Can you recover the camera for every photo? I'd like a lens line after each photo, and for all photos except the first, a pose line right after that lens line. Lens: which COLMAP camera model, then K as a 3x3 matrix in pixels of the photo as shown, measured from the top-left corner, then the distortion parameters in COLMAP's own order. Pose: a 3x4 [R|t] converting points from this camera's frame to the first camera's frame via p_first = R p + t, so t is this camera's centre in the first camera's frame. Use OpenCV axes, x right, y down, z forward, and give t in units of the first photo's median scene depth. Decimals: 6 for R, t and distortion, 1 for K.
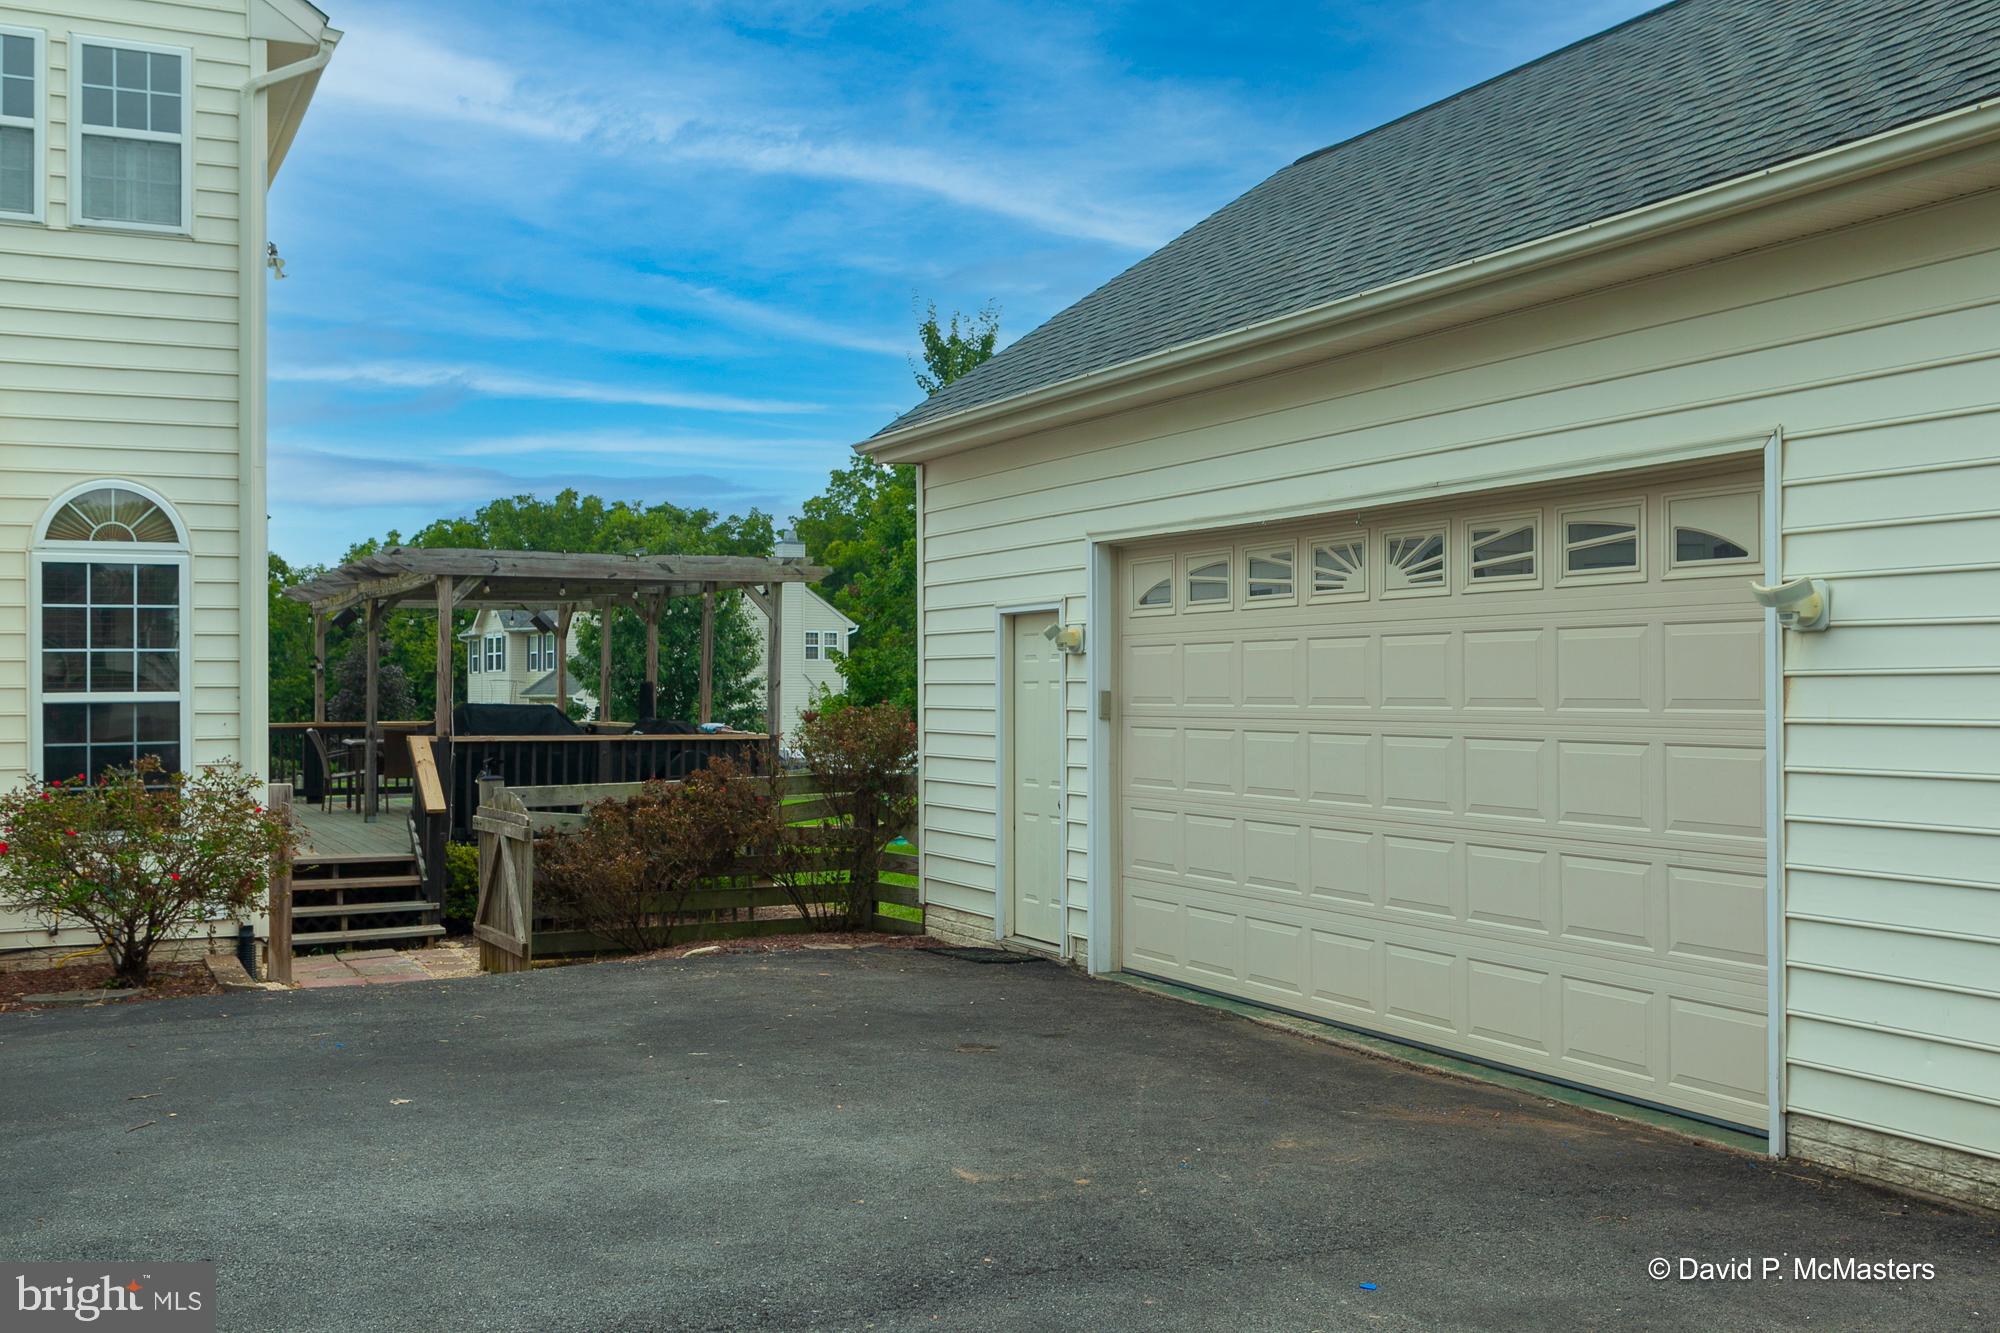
lens RADIAL K [[2006.1, 0, 1000.0], [0, 2006.1, 666.5], [0, 0, 1]] dist [0.038995, -0.080605]
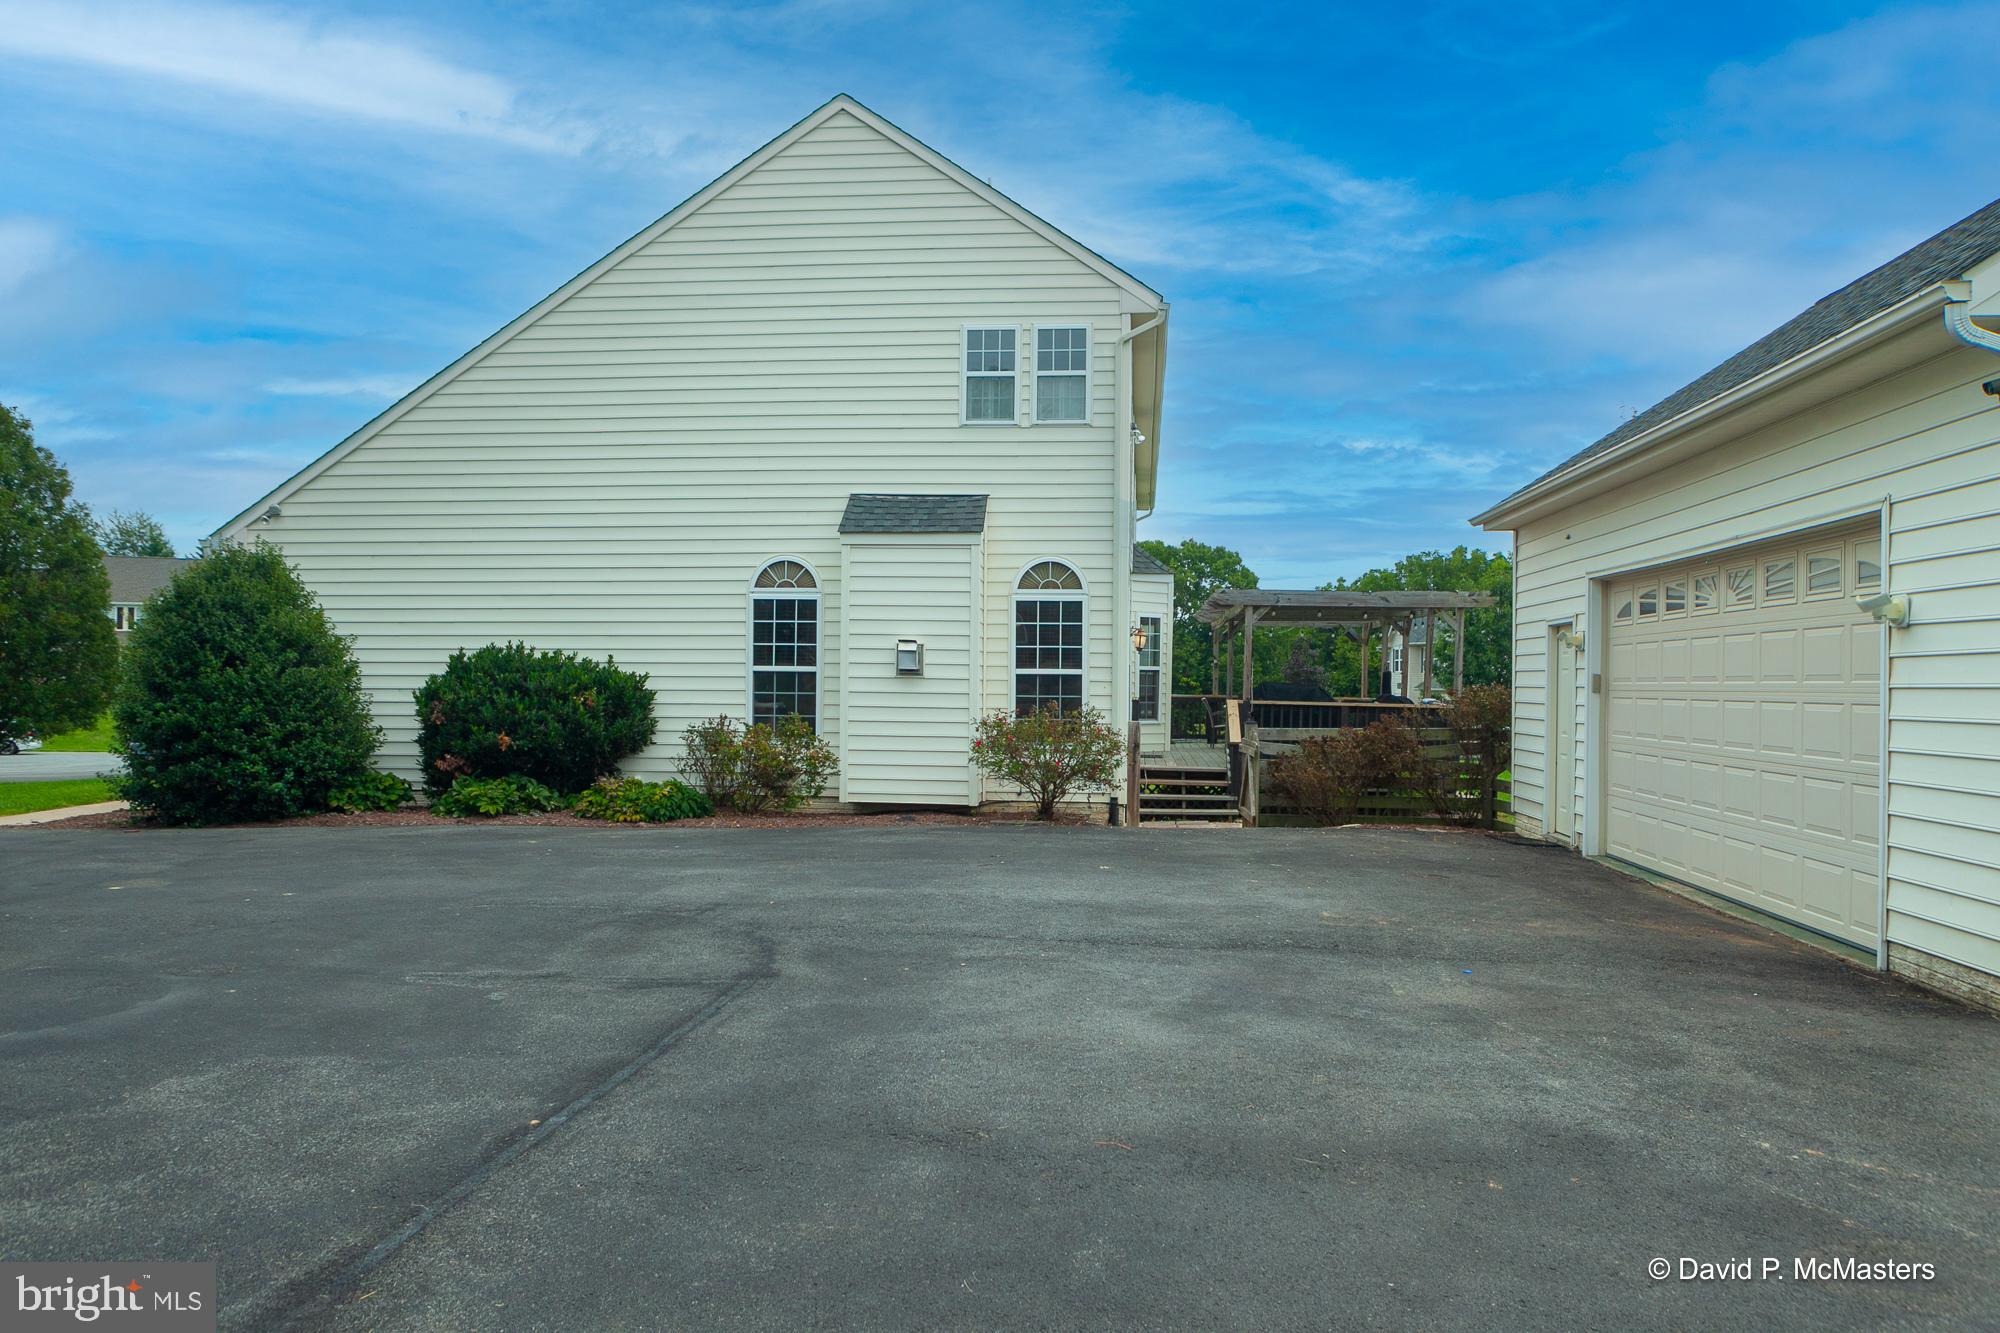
lens RADIAL K [[1367.5, 0, 1000.0], [0, 1367.5, 666.5], [0, 0, 1]] dist [0.003597, 0.002083]
pose [[0.859352, 0.010639, -0.511274, 0.180822], [-0.011654, 0.999931, 0.001220, 0.009671], [0.511252, 0.004910, 0.859417, -0.131242]]
